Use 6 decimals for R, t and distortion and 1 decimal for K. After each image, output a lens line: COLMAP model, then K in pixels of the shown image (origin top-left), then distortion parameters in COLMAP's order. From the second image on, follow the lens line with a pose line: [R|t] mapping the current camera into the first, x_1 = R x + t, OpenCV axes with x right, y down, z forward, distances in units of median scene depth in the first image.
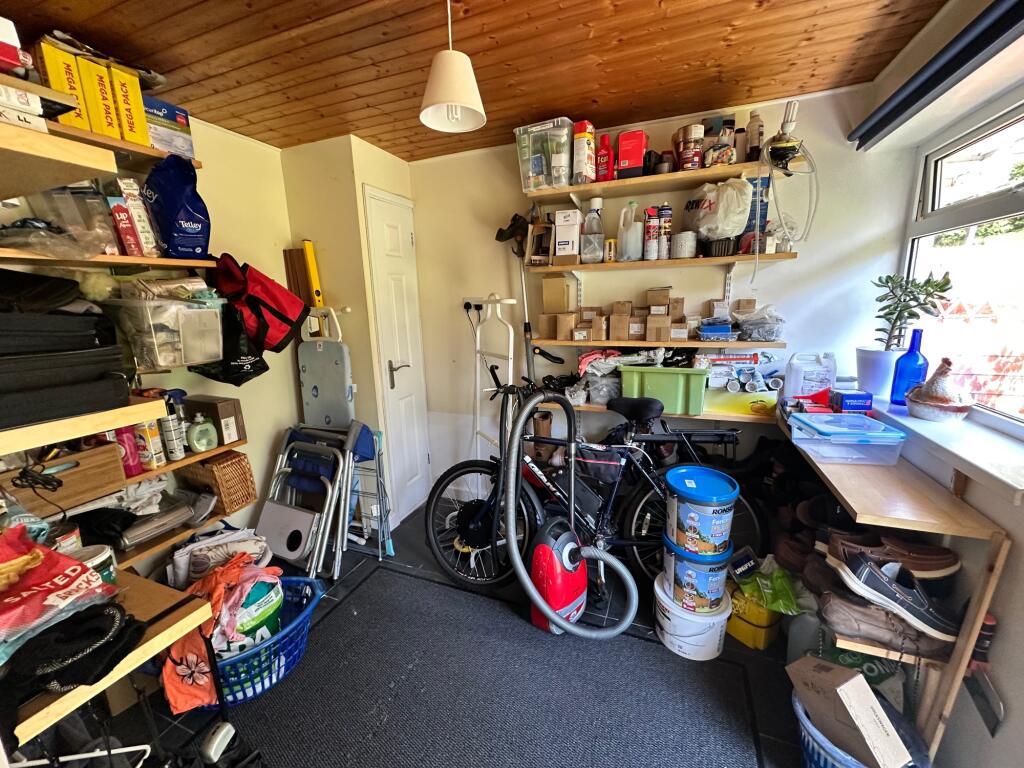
lens RADIAL K [[407.2, 0, 510.2], [0, 407.2, 384.4], [0, 0, 1]] dist [-0.004293, 0.000699]
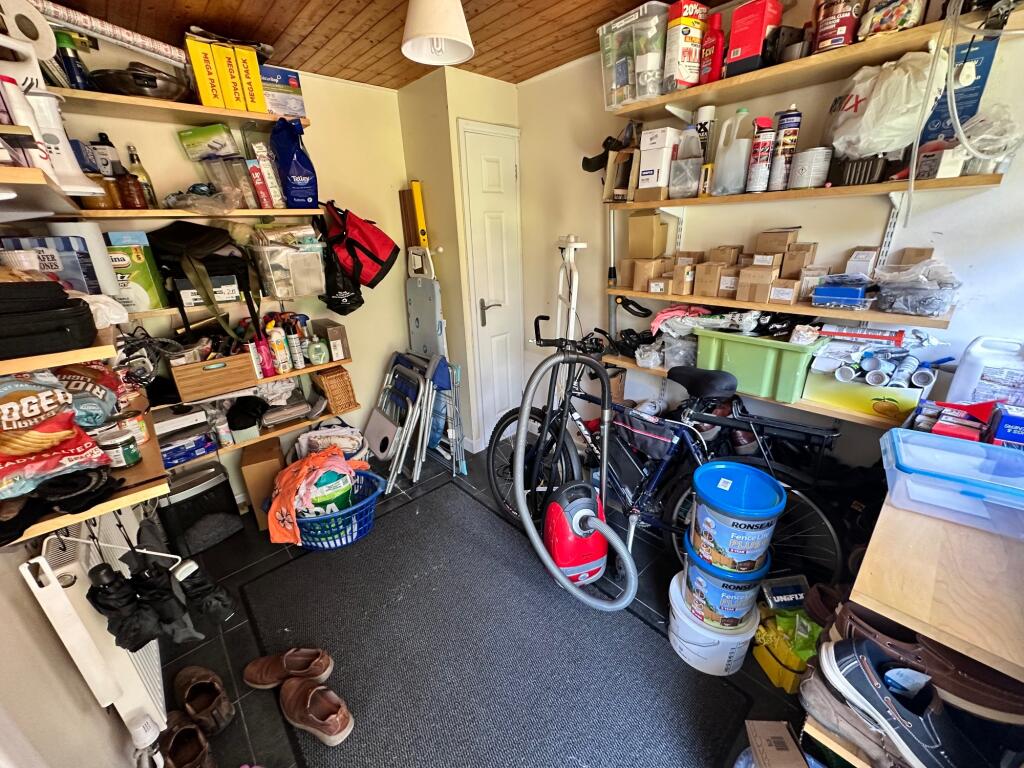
lens RADIAL K [[407.2, 0, 511.1], [0, 407.2, 384.3], [0, 0, 1]] dist [-0.004293, 0.000699]
pose [[0.899860, 0.155084, -0.407678, 0.312613], [-0.082713, 0.978370, 0.189609, -0.065653], [0.428265, -0.136901, 0.893223, 0.091778]]
